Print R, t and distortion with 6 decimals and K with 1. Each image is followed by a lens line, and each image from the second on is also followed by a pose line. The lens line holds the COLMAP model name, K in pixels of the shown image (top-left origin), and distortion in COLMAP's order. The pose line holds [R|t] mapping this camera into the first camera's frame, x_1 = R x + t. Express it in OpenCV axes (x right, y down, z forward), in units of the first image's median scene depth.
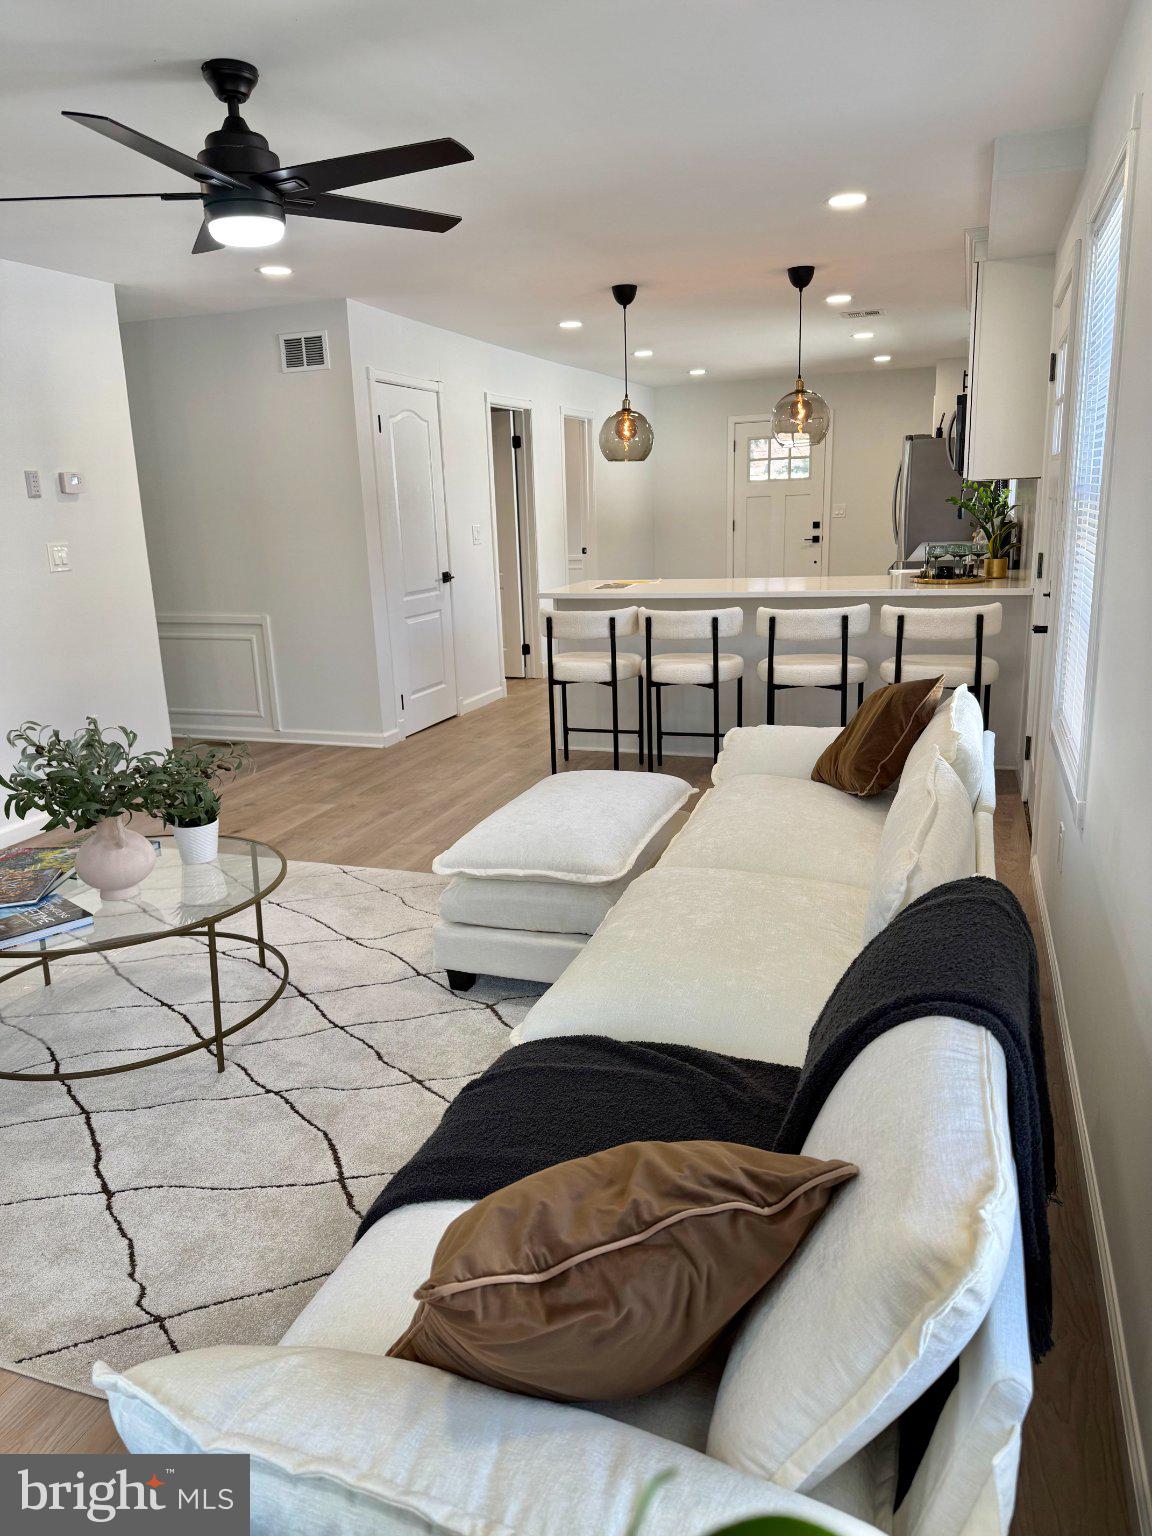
lens RADIAL K [[1083.8, 0, 573.4], [0, 1083.8, 773.5], [0, 0, 1]] dist [0.026272, -0.020905]
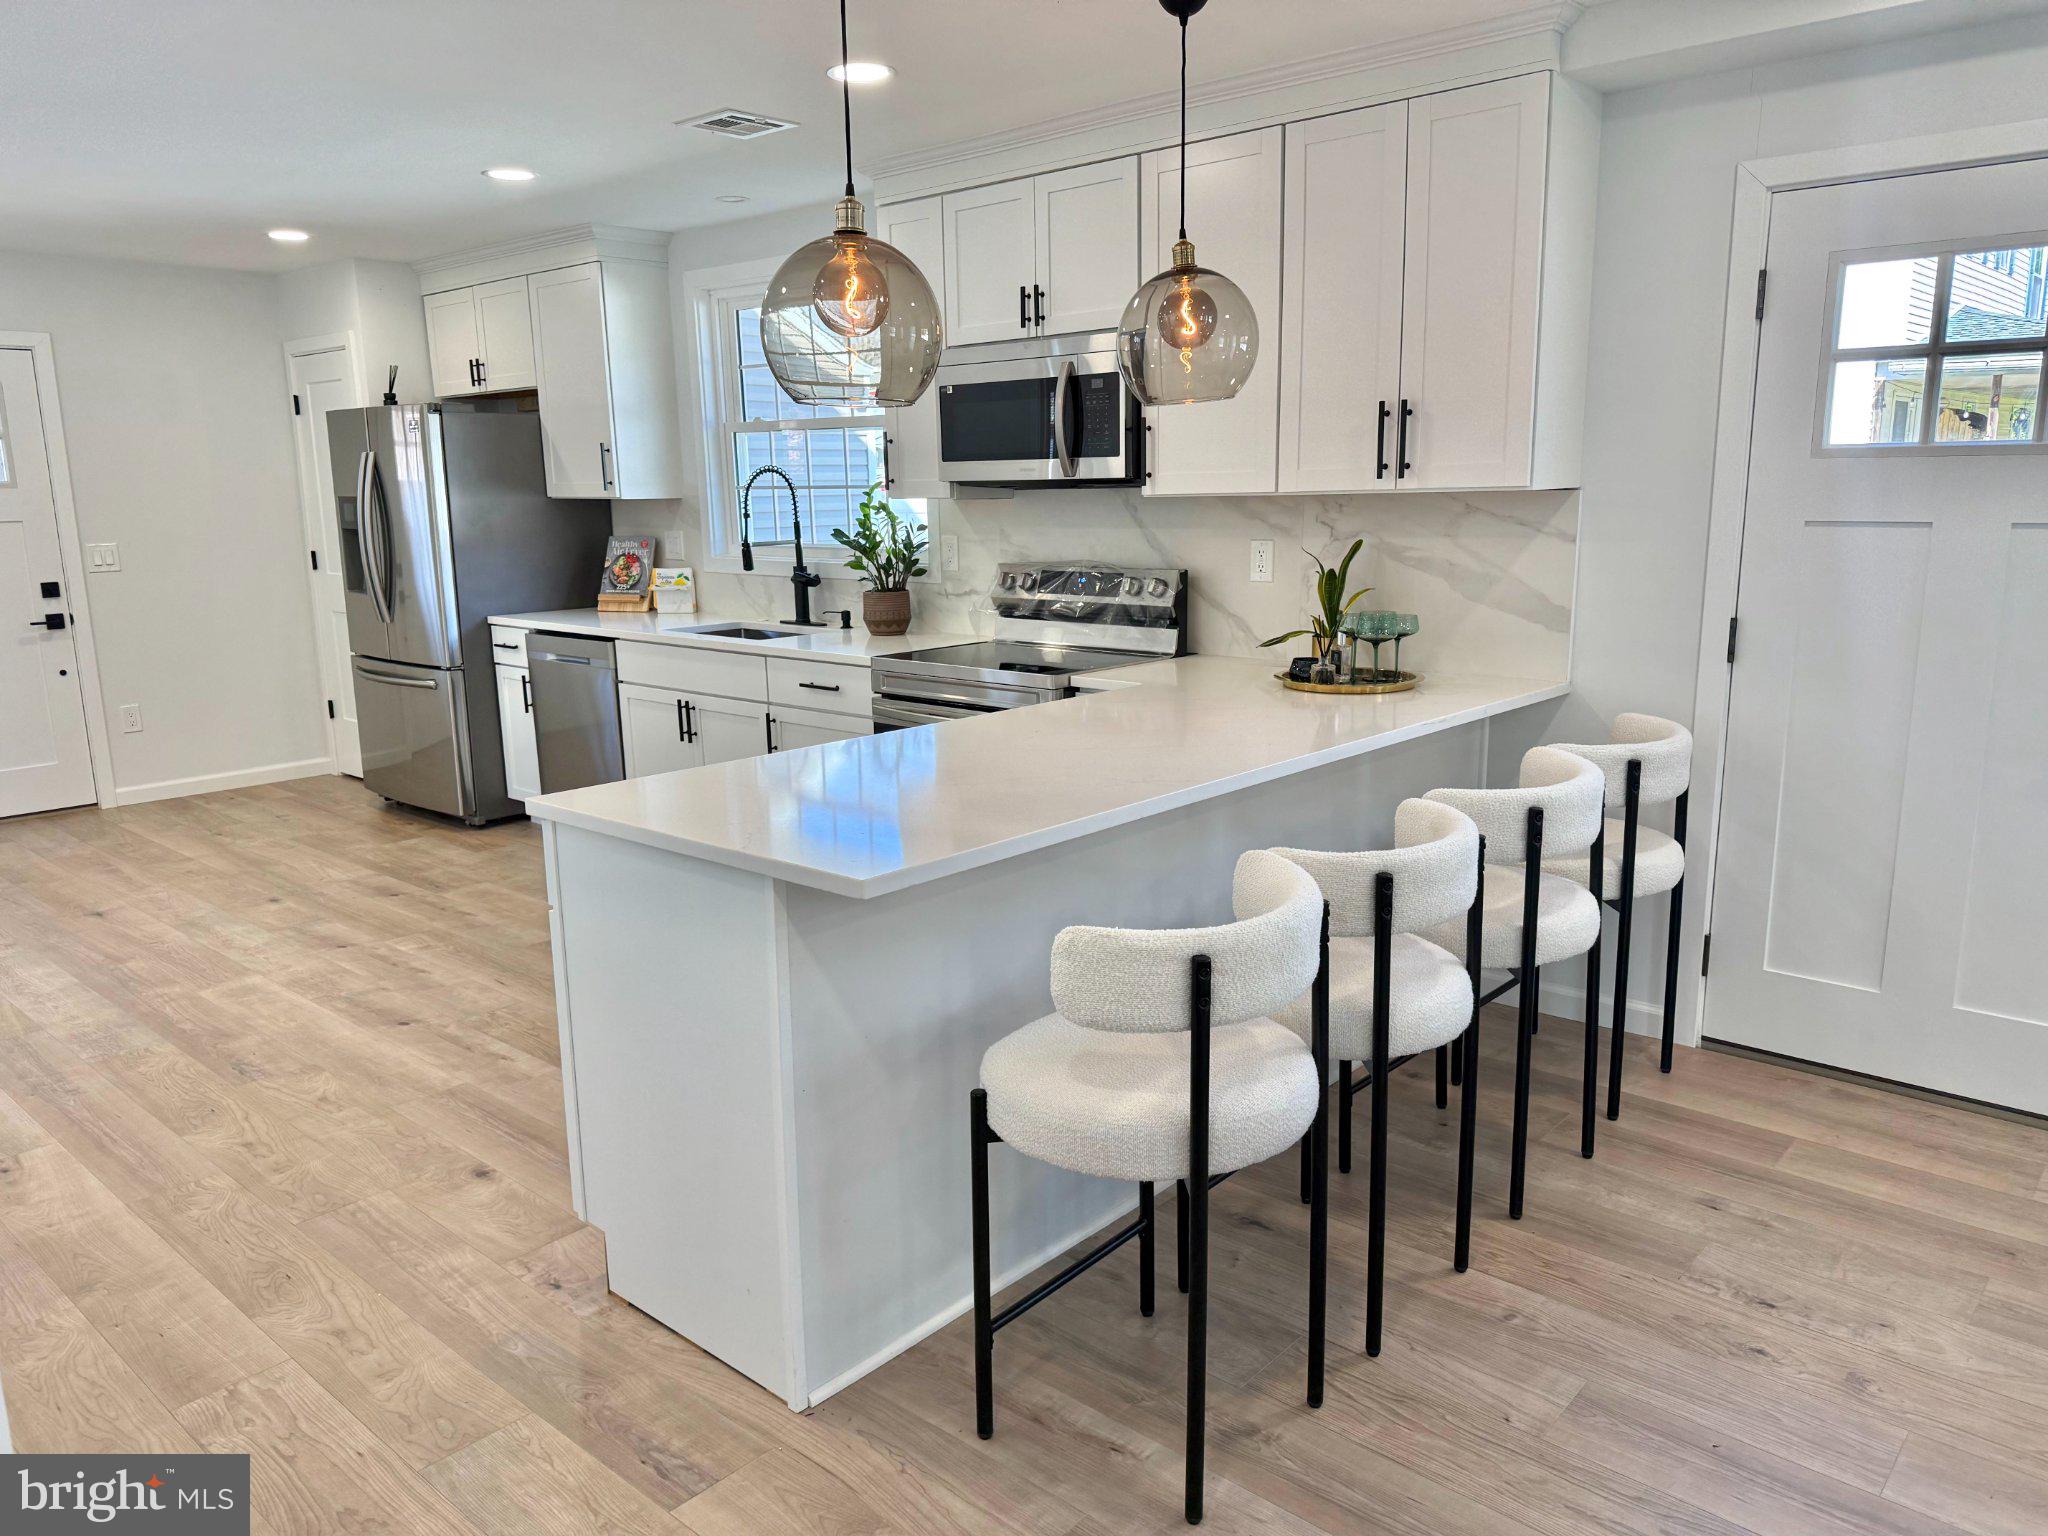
lens RADIAL K [[1445.1, 0, 1023.5], [0, 1445.1, 775.0], [0, 0, 1]] dist [0.026272, -0.020905]
pose [[0.384435, -0.159644, 0.909243, -0.348894], [0.231521, 0.970129, 0.072445, -0.225408], [-0.893648, 0.182659, 0.409913, 0.883118]]
